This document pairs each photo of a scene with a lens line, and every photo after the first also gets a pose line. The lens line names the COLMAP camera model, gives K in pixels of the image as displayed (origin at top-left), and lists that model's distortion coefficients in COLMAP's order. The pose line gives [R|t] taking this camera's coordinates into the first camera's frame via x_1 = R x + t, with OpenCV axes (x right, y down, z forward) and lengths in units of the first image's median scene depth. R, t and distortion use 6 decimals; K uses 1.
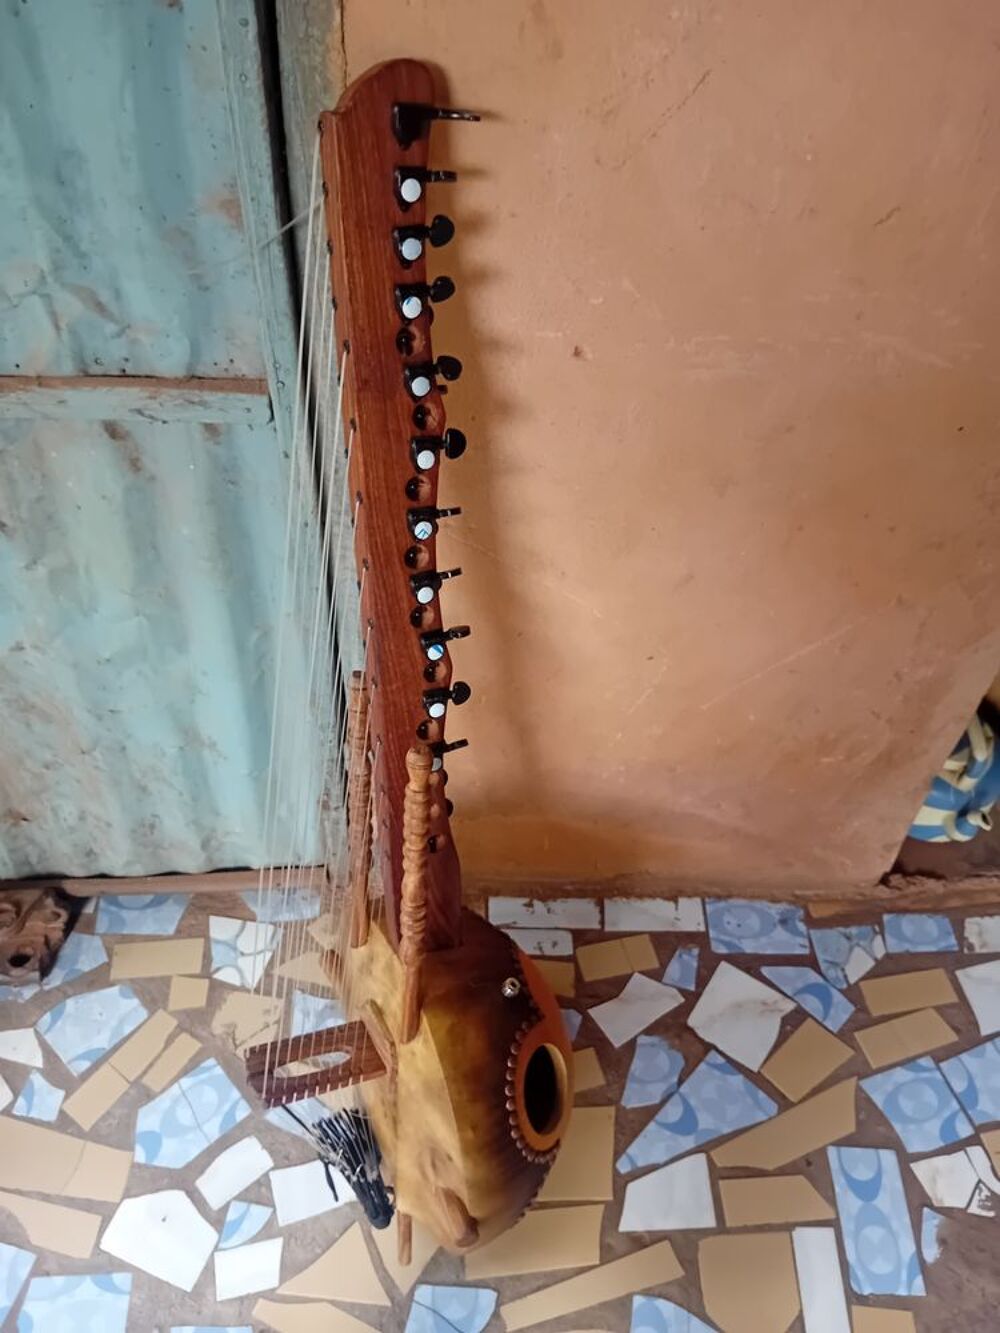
lens RADIAL K [[1058.3, 0, 491.9], [0, 1058.3, 660.0], [0, 0, 1]] dist [0.015158, -0.071108]
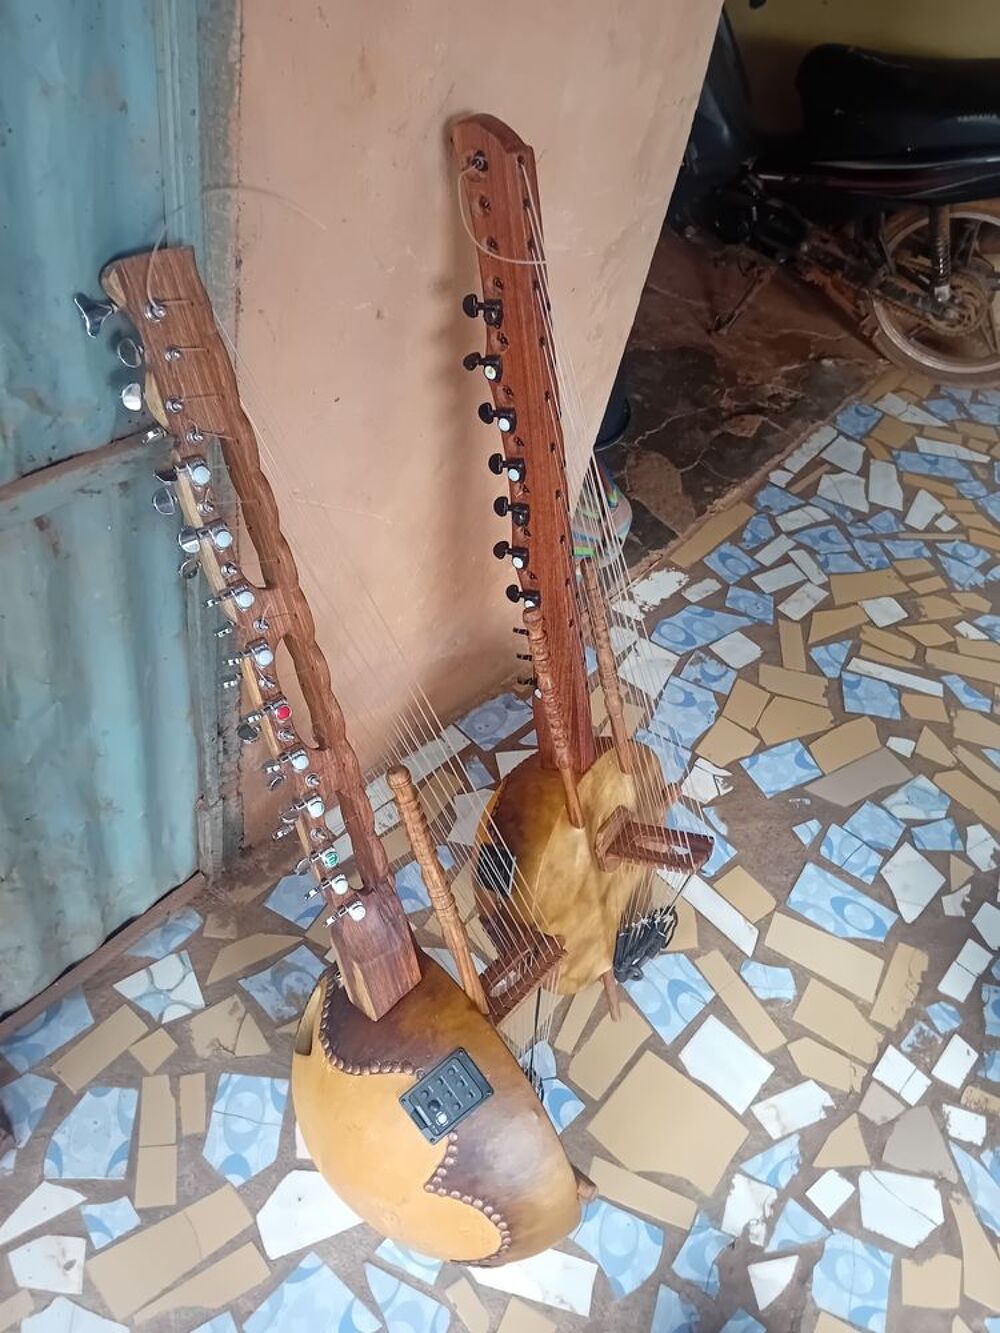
lens RADIAL K [[1058.3, 0, 490.5], [0, 1058.3, 662.8], [0, 0, 1]] dist [0.015158, -0.071108]
pose [[0.693549, -0.471454, 0.544722, -0.476737], [0.436791, 0.876483, 0.202462, -0.080870], [-0.572891, 0.097512, 0.813811, -0.047585]]
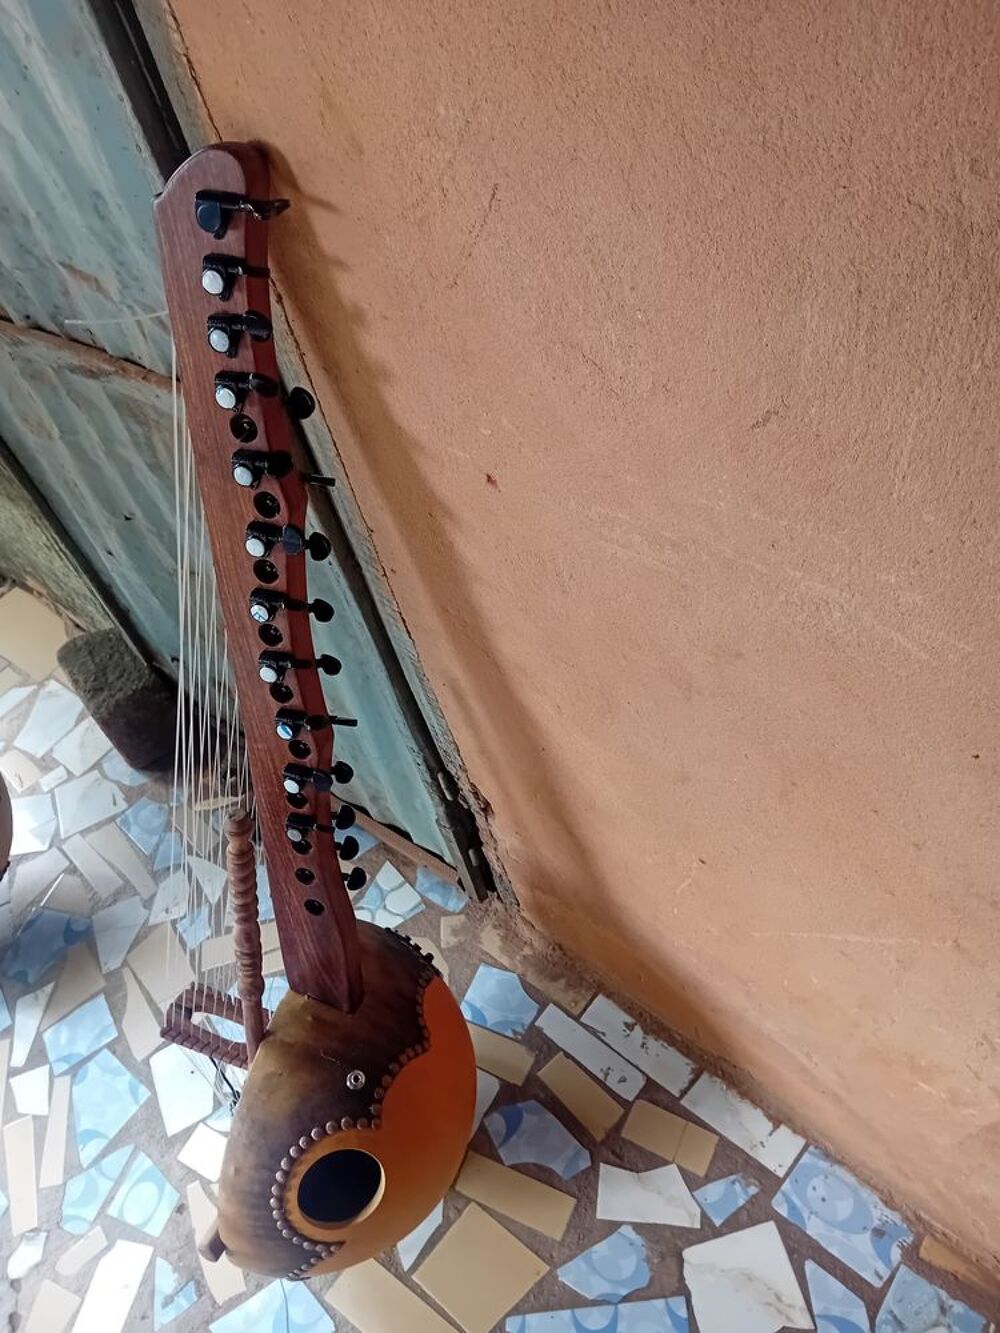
lens RADIAL K [[1058.3, 0, 487.6], [0, 1058.3, 681.4], [0, 0, 1]] dist [0.015158, -0.071108]
pose [[0.714350, 0.391634, -0.579937, 0.409791], [-0.340314, 0.918553, 0.201113, -0.204375], [0.611465, 0.053695, 0.789447, 0.230762]]
